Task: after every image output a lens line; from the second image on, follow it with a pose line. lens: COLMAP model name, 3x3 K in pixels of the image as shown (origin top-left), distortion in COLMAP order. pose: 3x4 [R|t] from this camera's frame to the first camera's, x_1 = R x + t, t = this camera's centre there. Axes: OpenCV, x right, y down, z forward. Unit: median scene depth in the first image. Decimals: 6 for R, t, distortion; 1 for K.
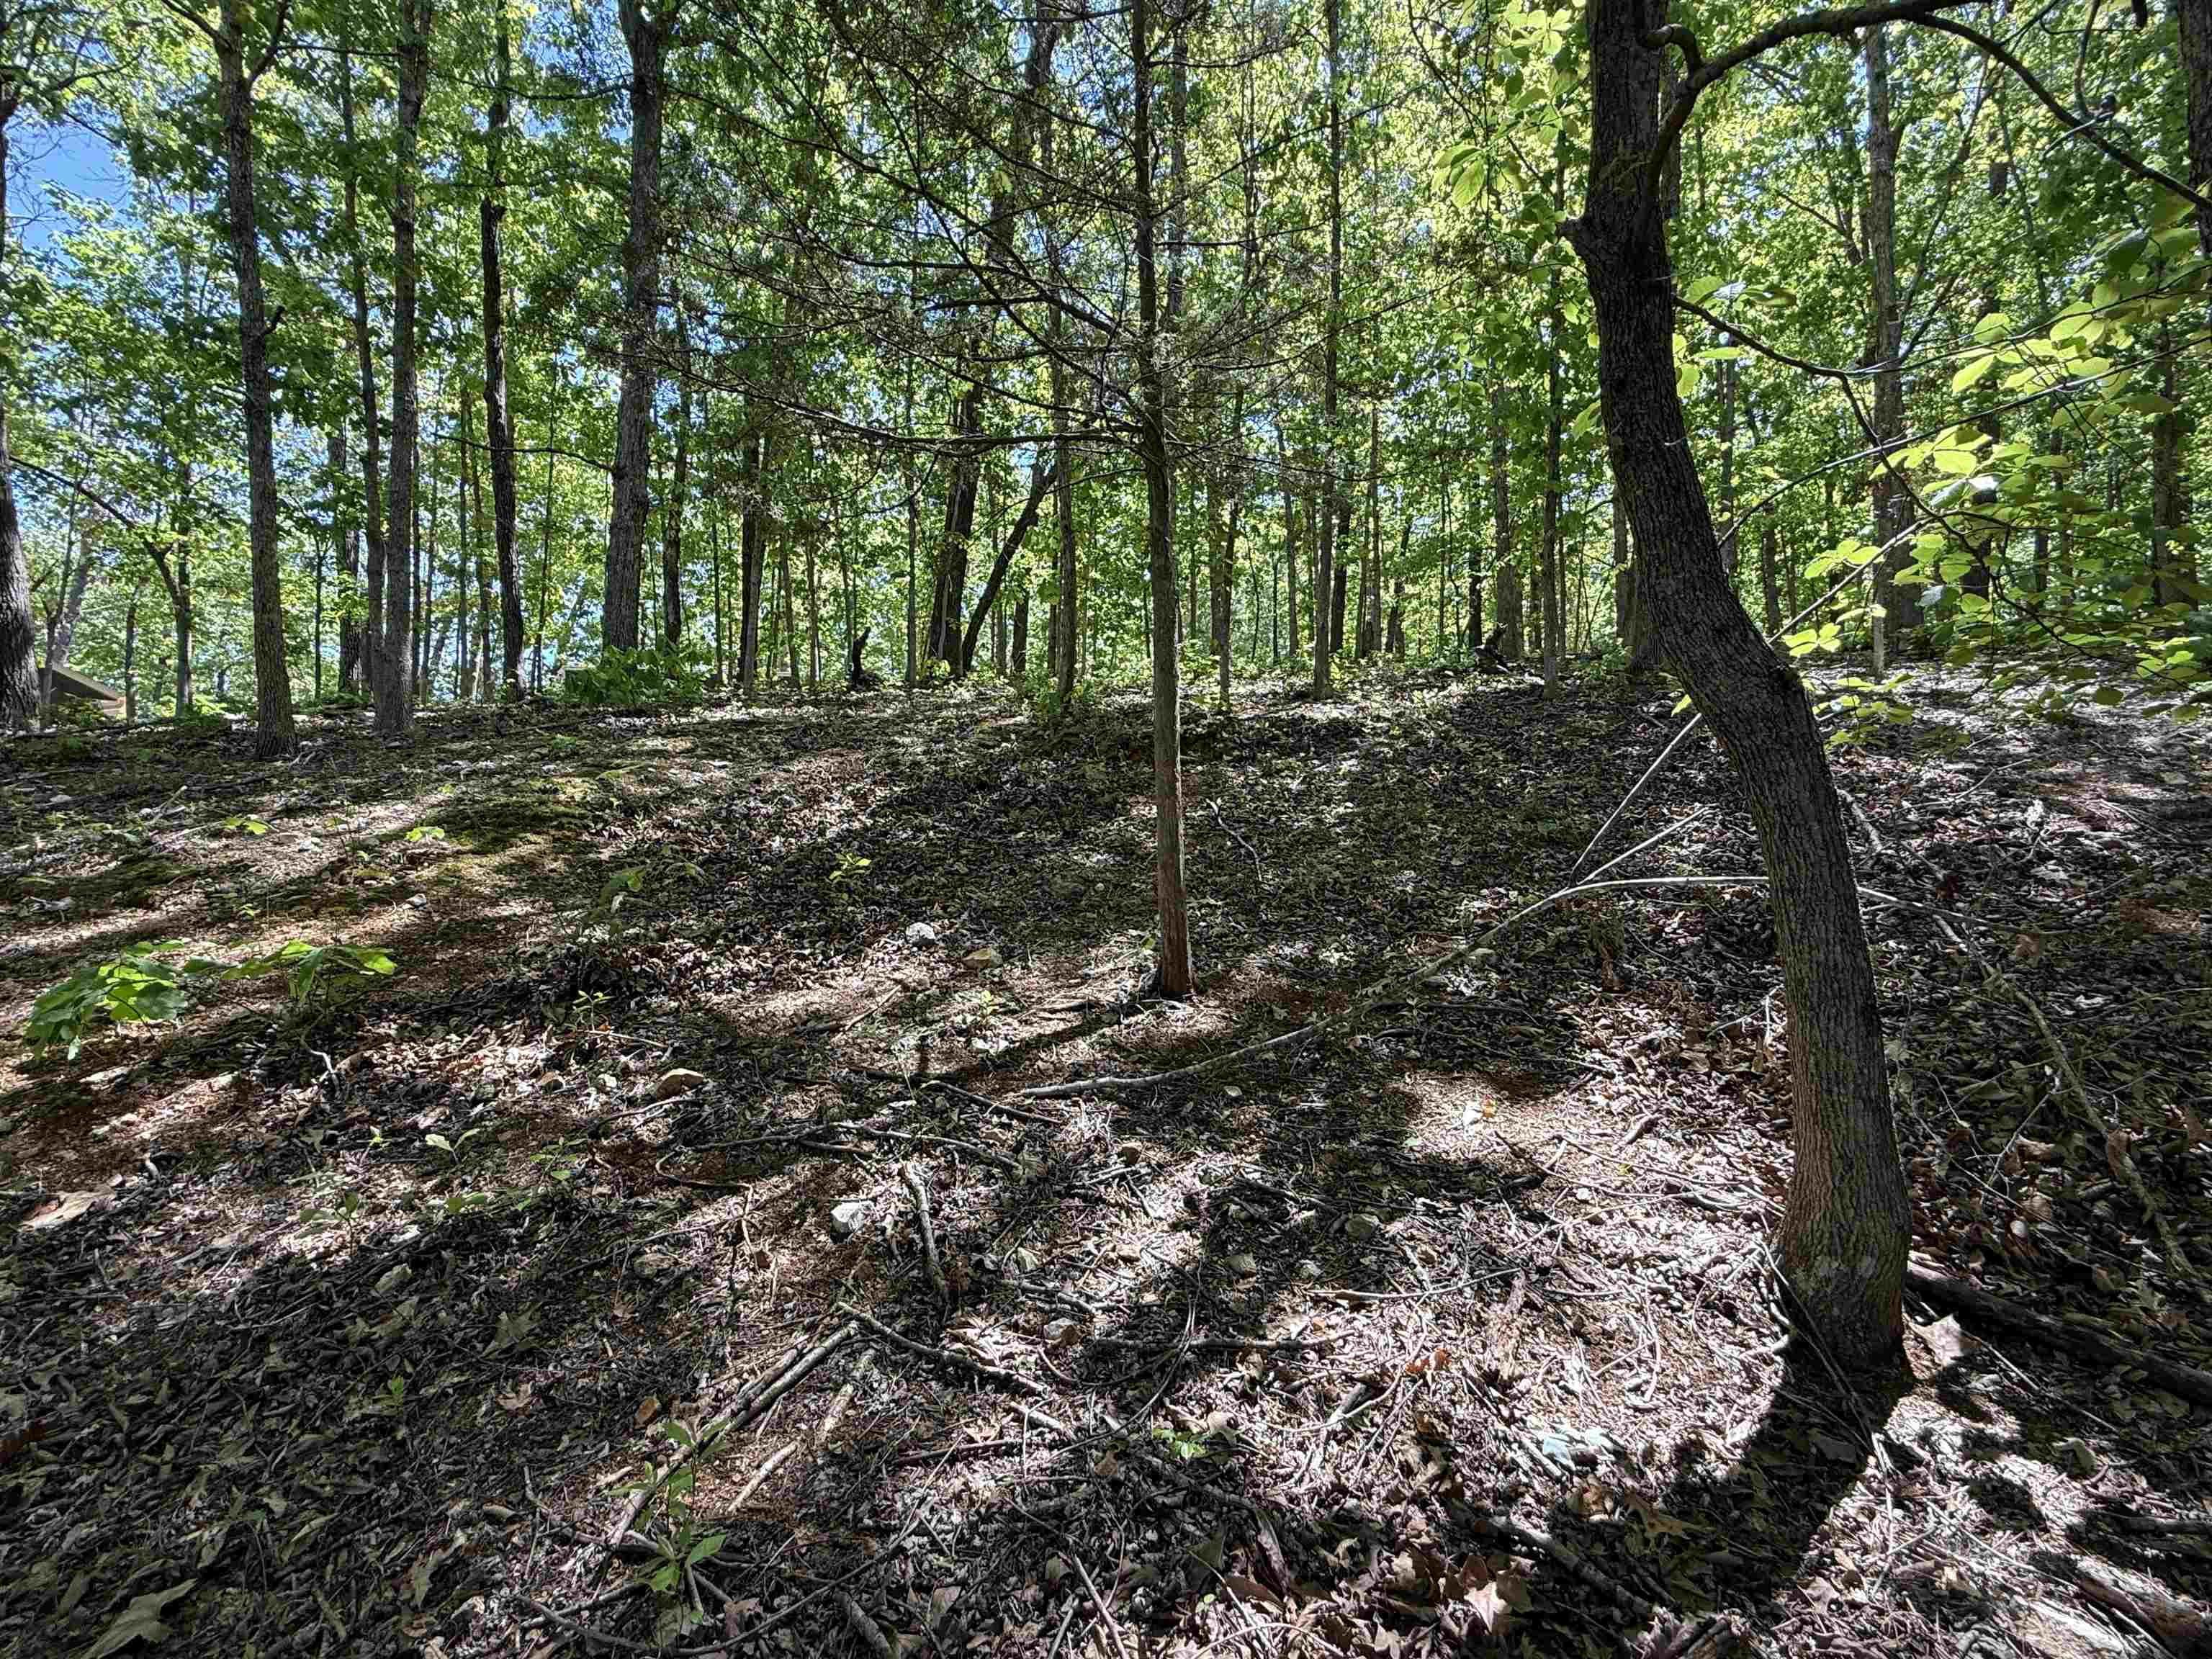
lens RADIAL K [[1013.9, 0, 1104.6], [0, 1013.9, 833.5], [0, 0, 1]] dist [0.001282, 0.000252]
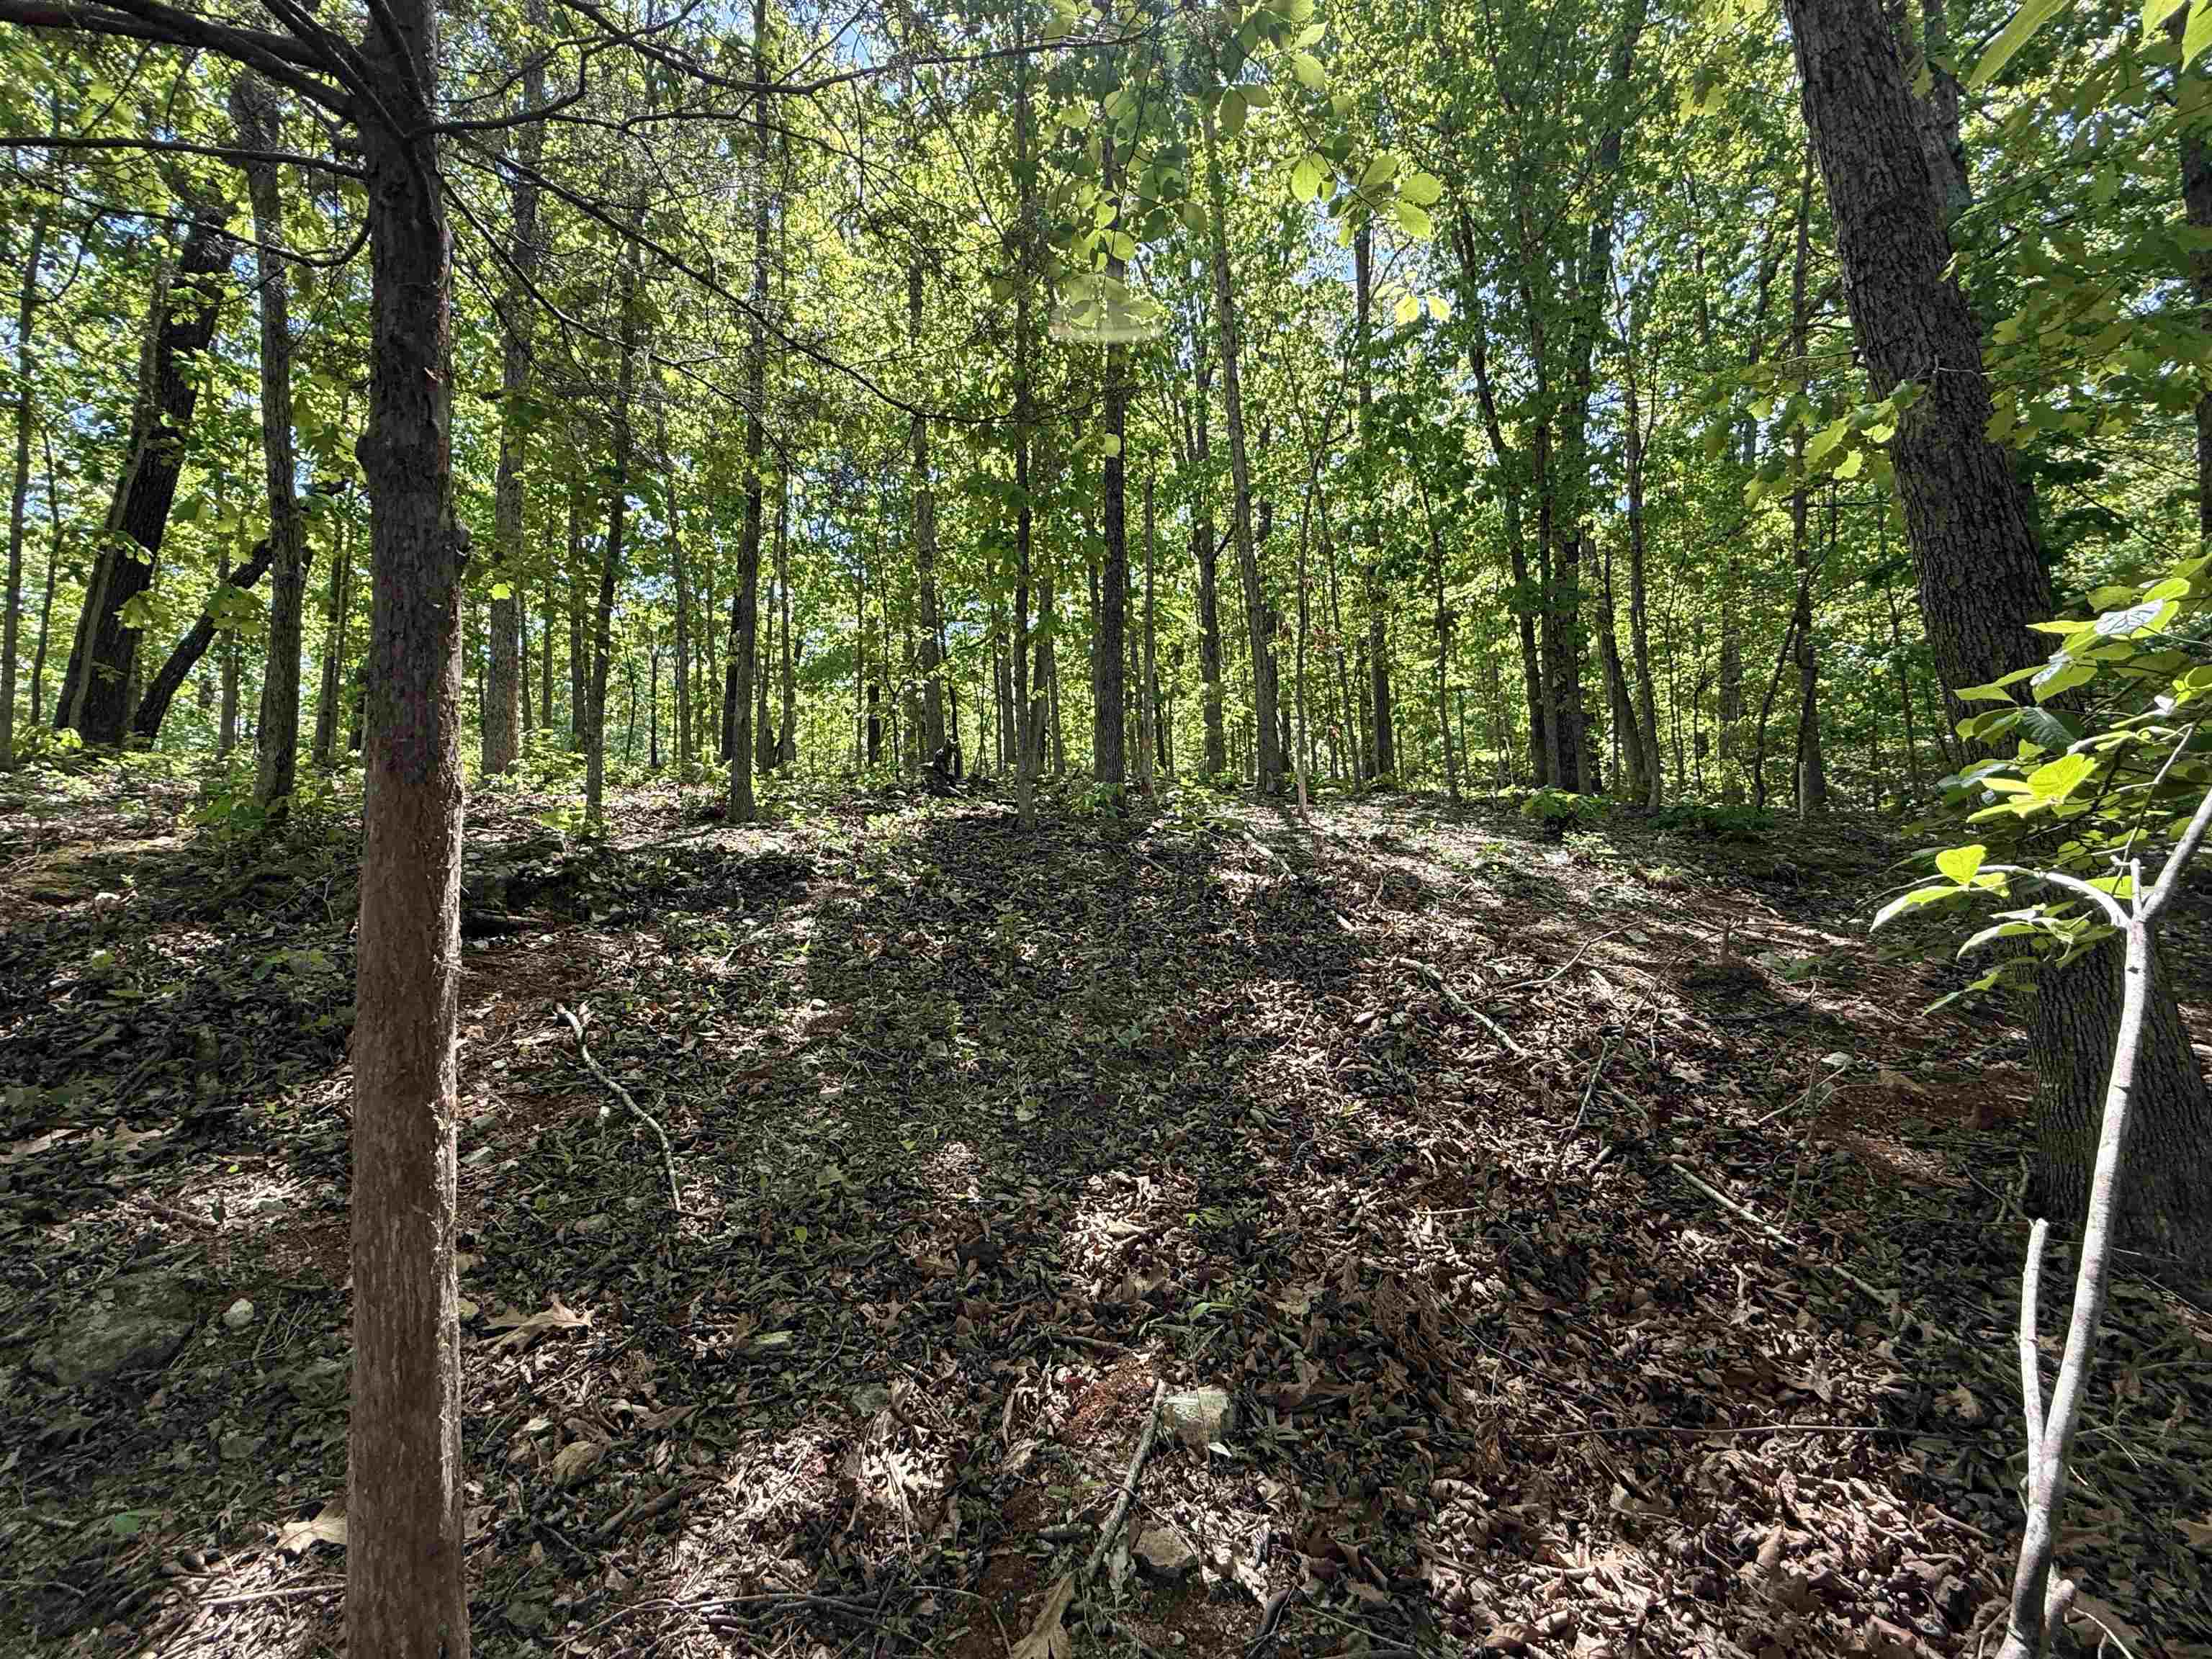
lens RADIAL K [[1013.9, 0, 1111.8], [0, 1013.9, 840.3], [0, 0, 1]] dist [0.001282, 0.000252]
pose [[0.828549, 0.022714, 0.559456, 0.030319], [0.034836, 0.995150, -0.091994, -0.047707], [-0.558832, 0.095711, 0.823739, 0.283985]]
